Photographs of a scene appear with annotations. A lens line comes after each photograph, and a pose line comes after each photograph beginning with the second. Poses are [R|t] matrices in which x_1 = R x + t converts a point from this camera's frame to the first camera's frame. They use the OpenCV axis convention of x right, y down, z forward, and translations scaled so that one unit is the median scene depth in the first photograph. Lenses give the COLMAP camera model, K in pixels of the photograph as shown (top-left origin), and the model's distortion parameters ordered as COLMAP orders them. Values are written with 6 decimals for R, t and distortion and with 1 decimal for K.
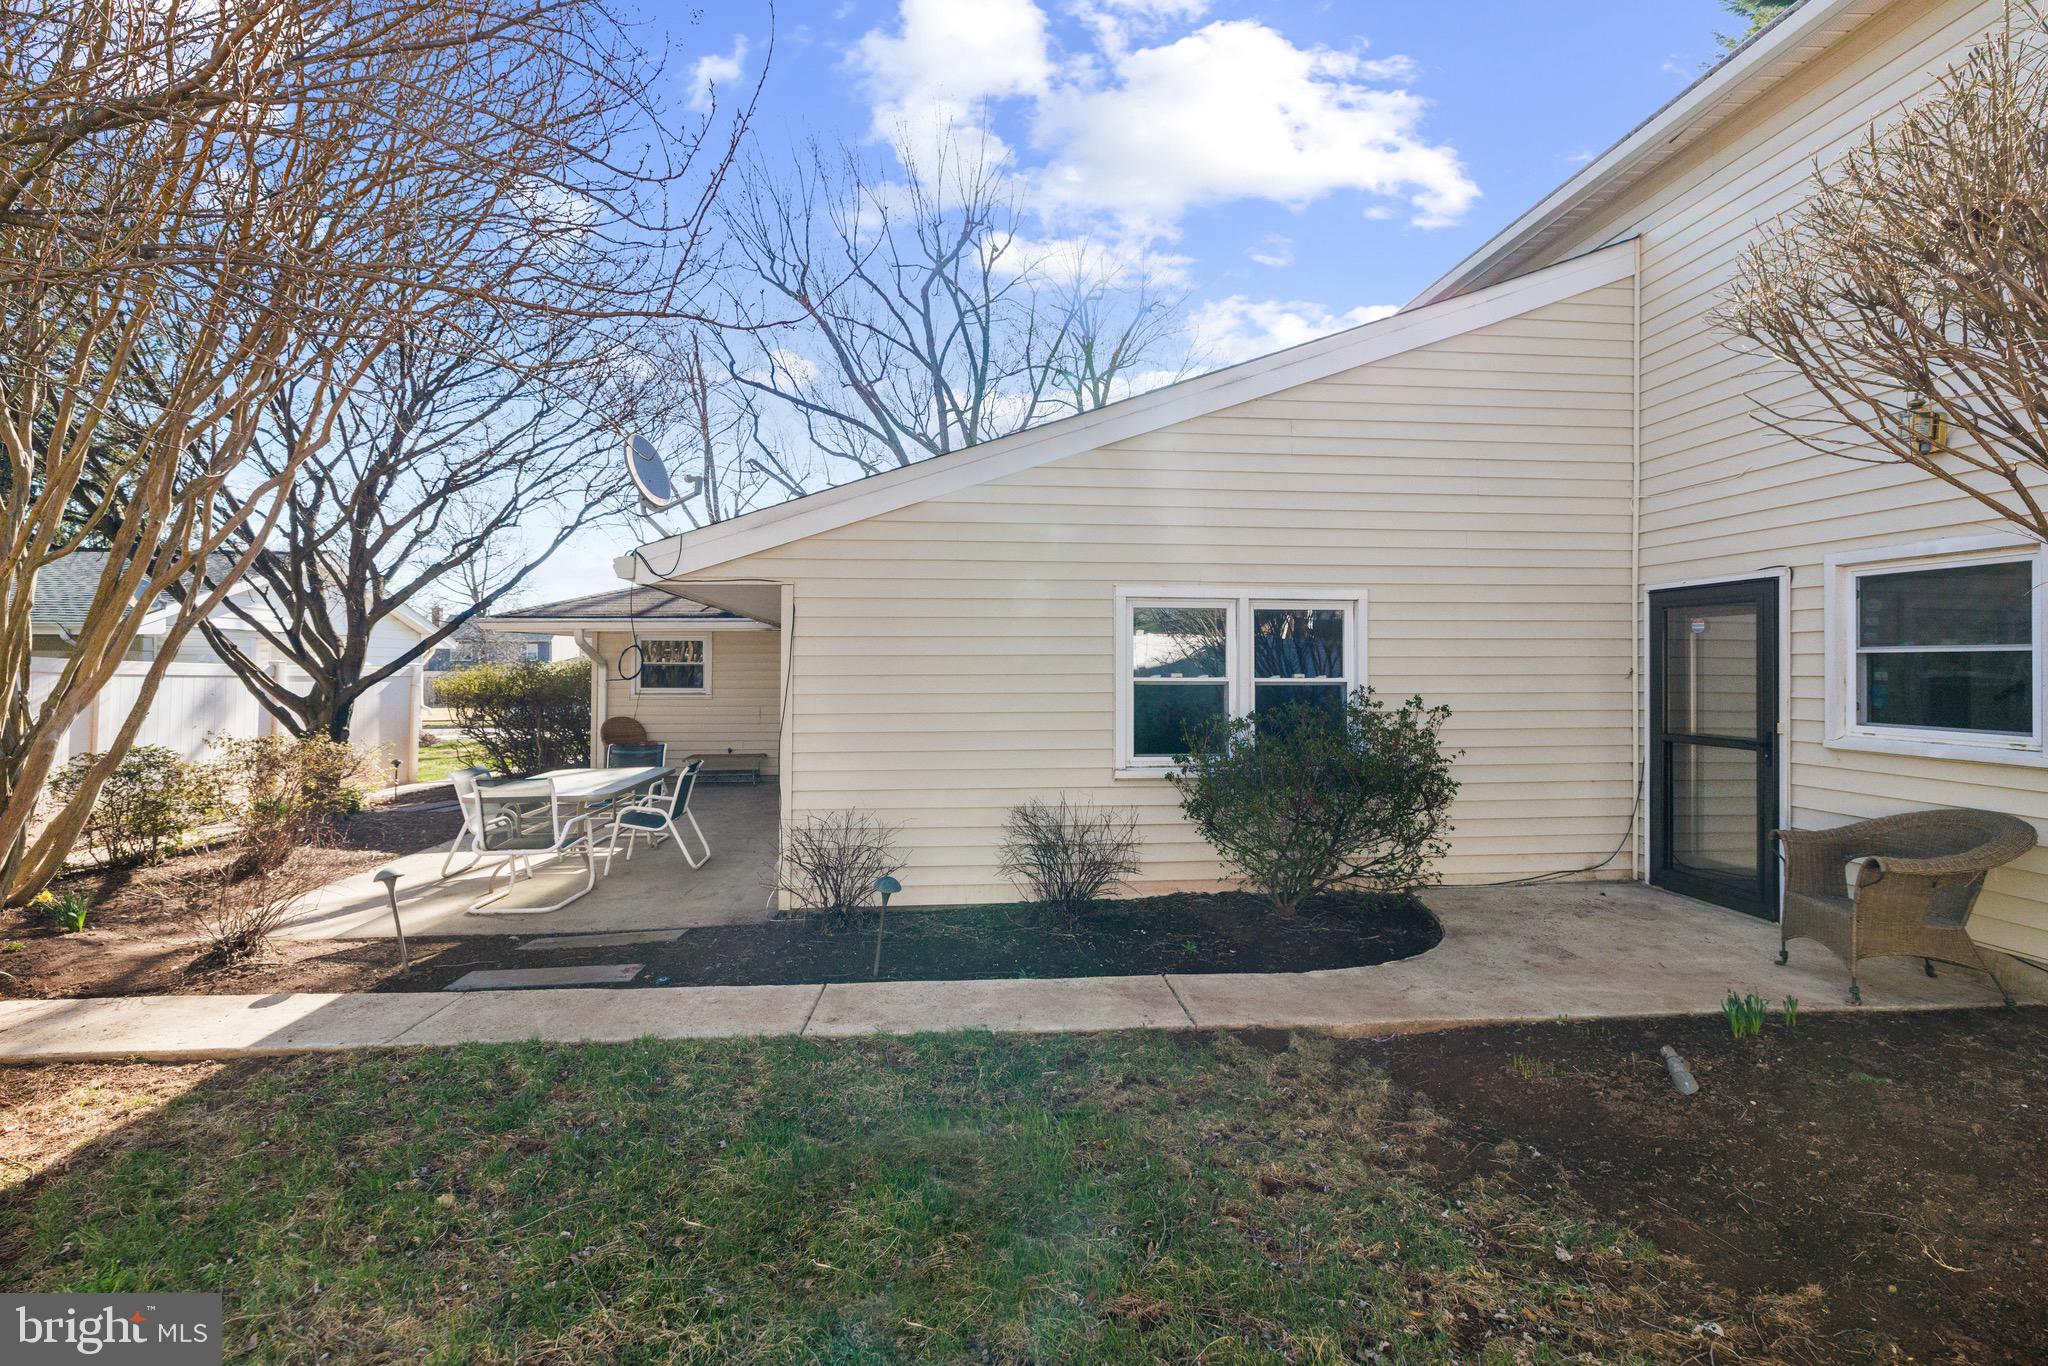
lens RADIAL K [[886.9, 0, 1027.6], [0, 886.9, 662.3], [0, 0, 1]] dist [-0.002843, -0.000212]
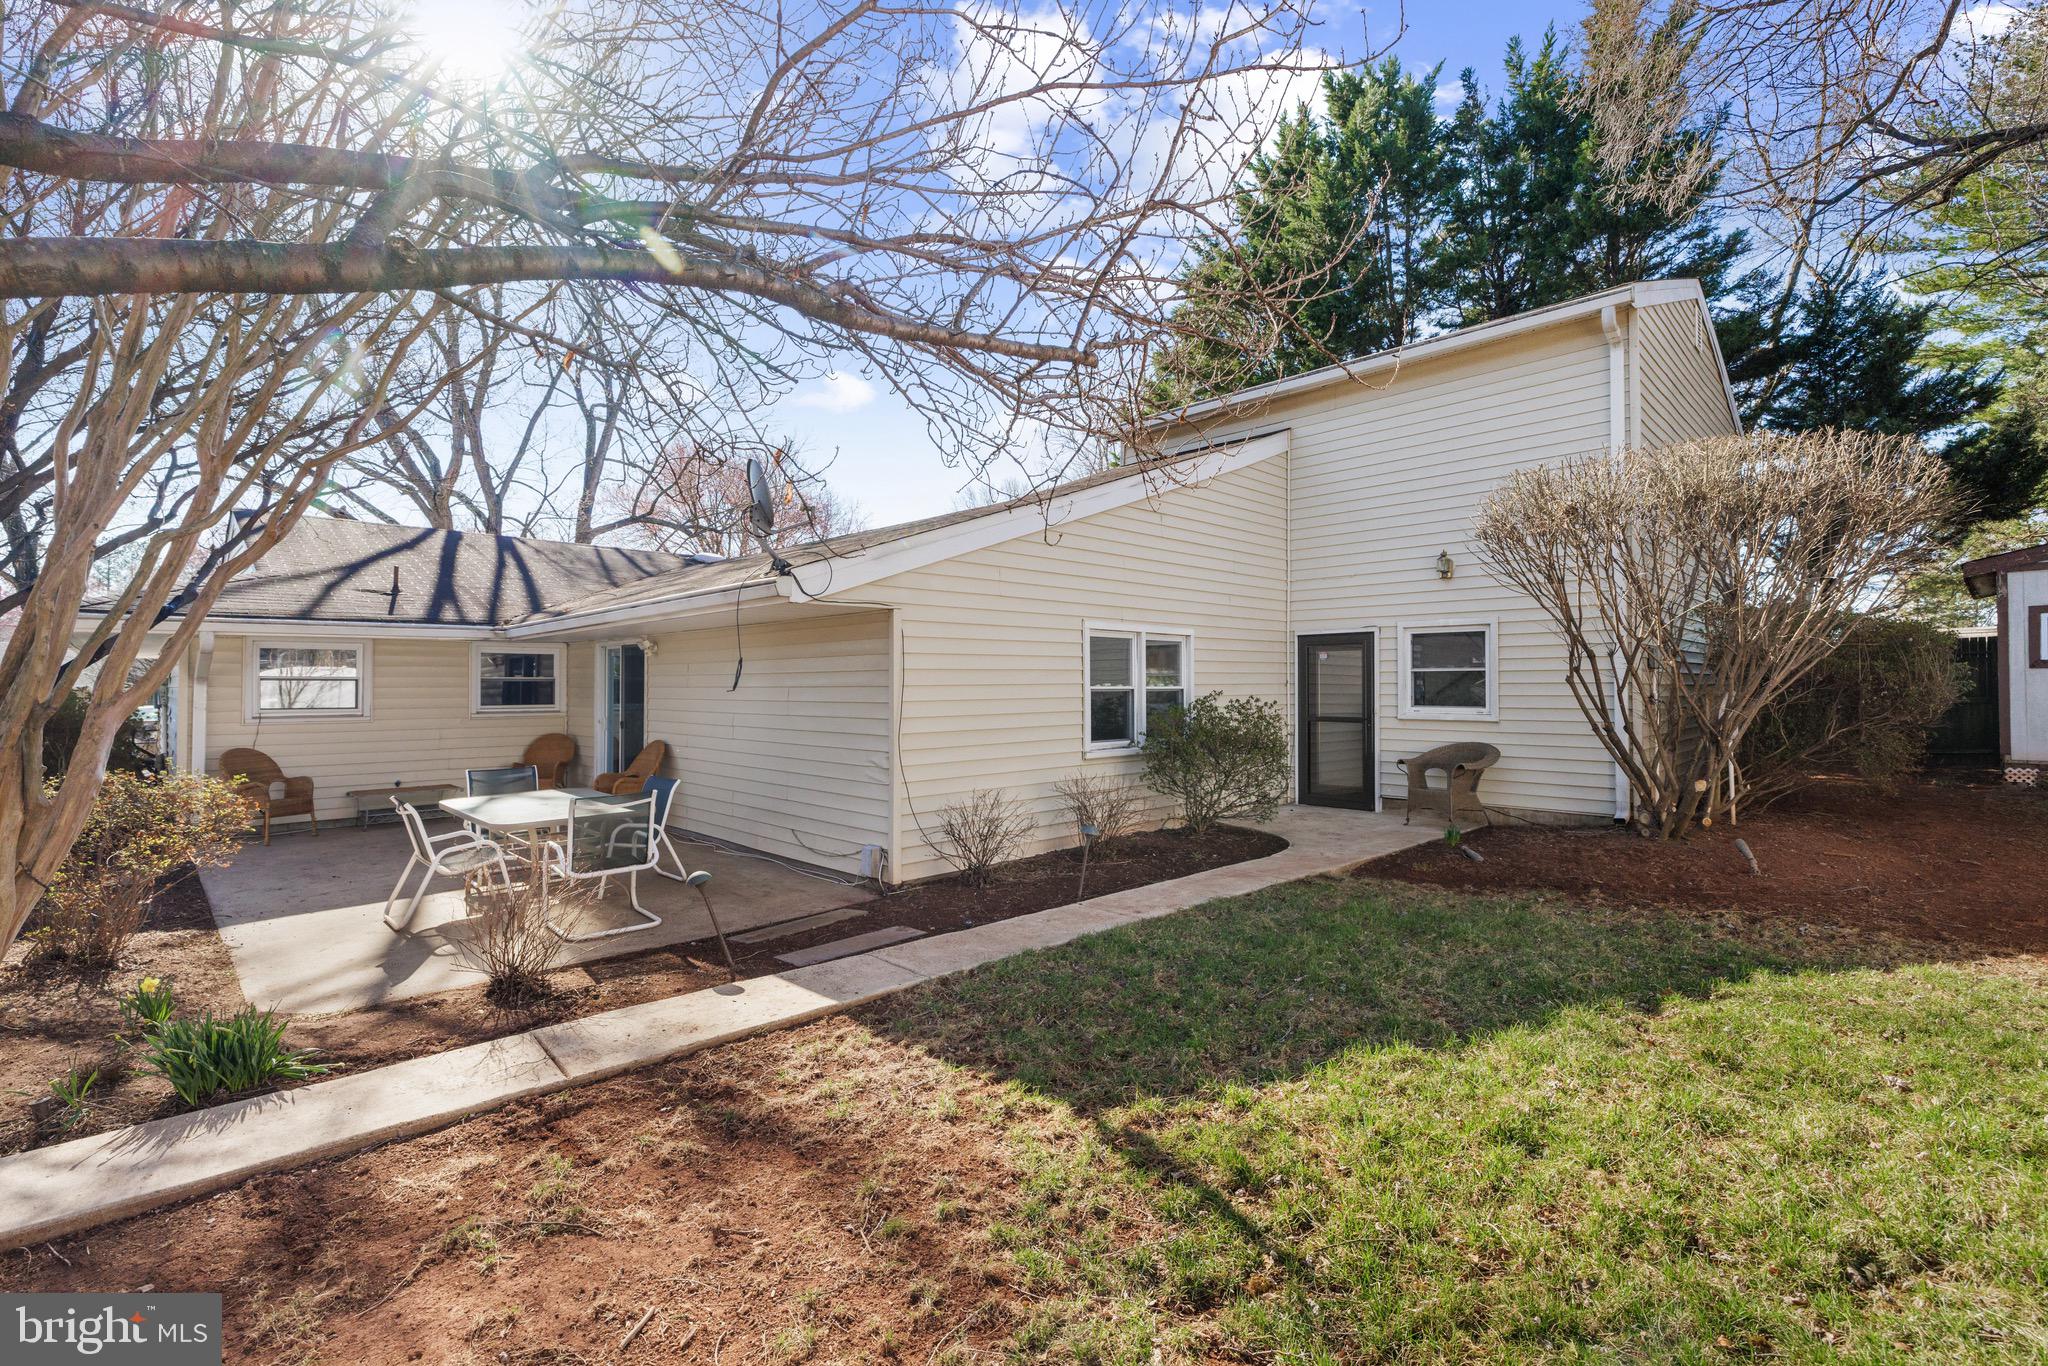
lens RADIAL K [[886.9, 0, 1032.2], [0, 886.9, 688.4], [0, 0, 1]] dist [-0.002843, -0.000212]
pose [[0.778564, -0.004527, 0.627549, -1.028247], [0.002759, 0.999989, 0.003792, 0.018854], [-0.627560, -0.001221, 0.778568, -0.035380]]
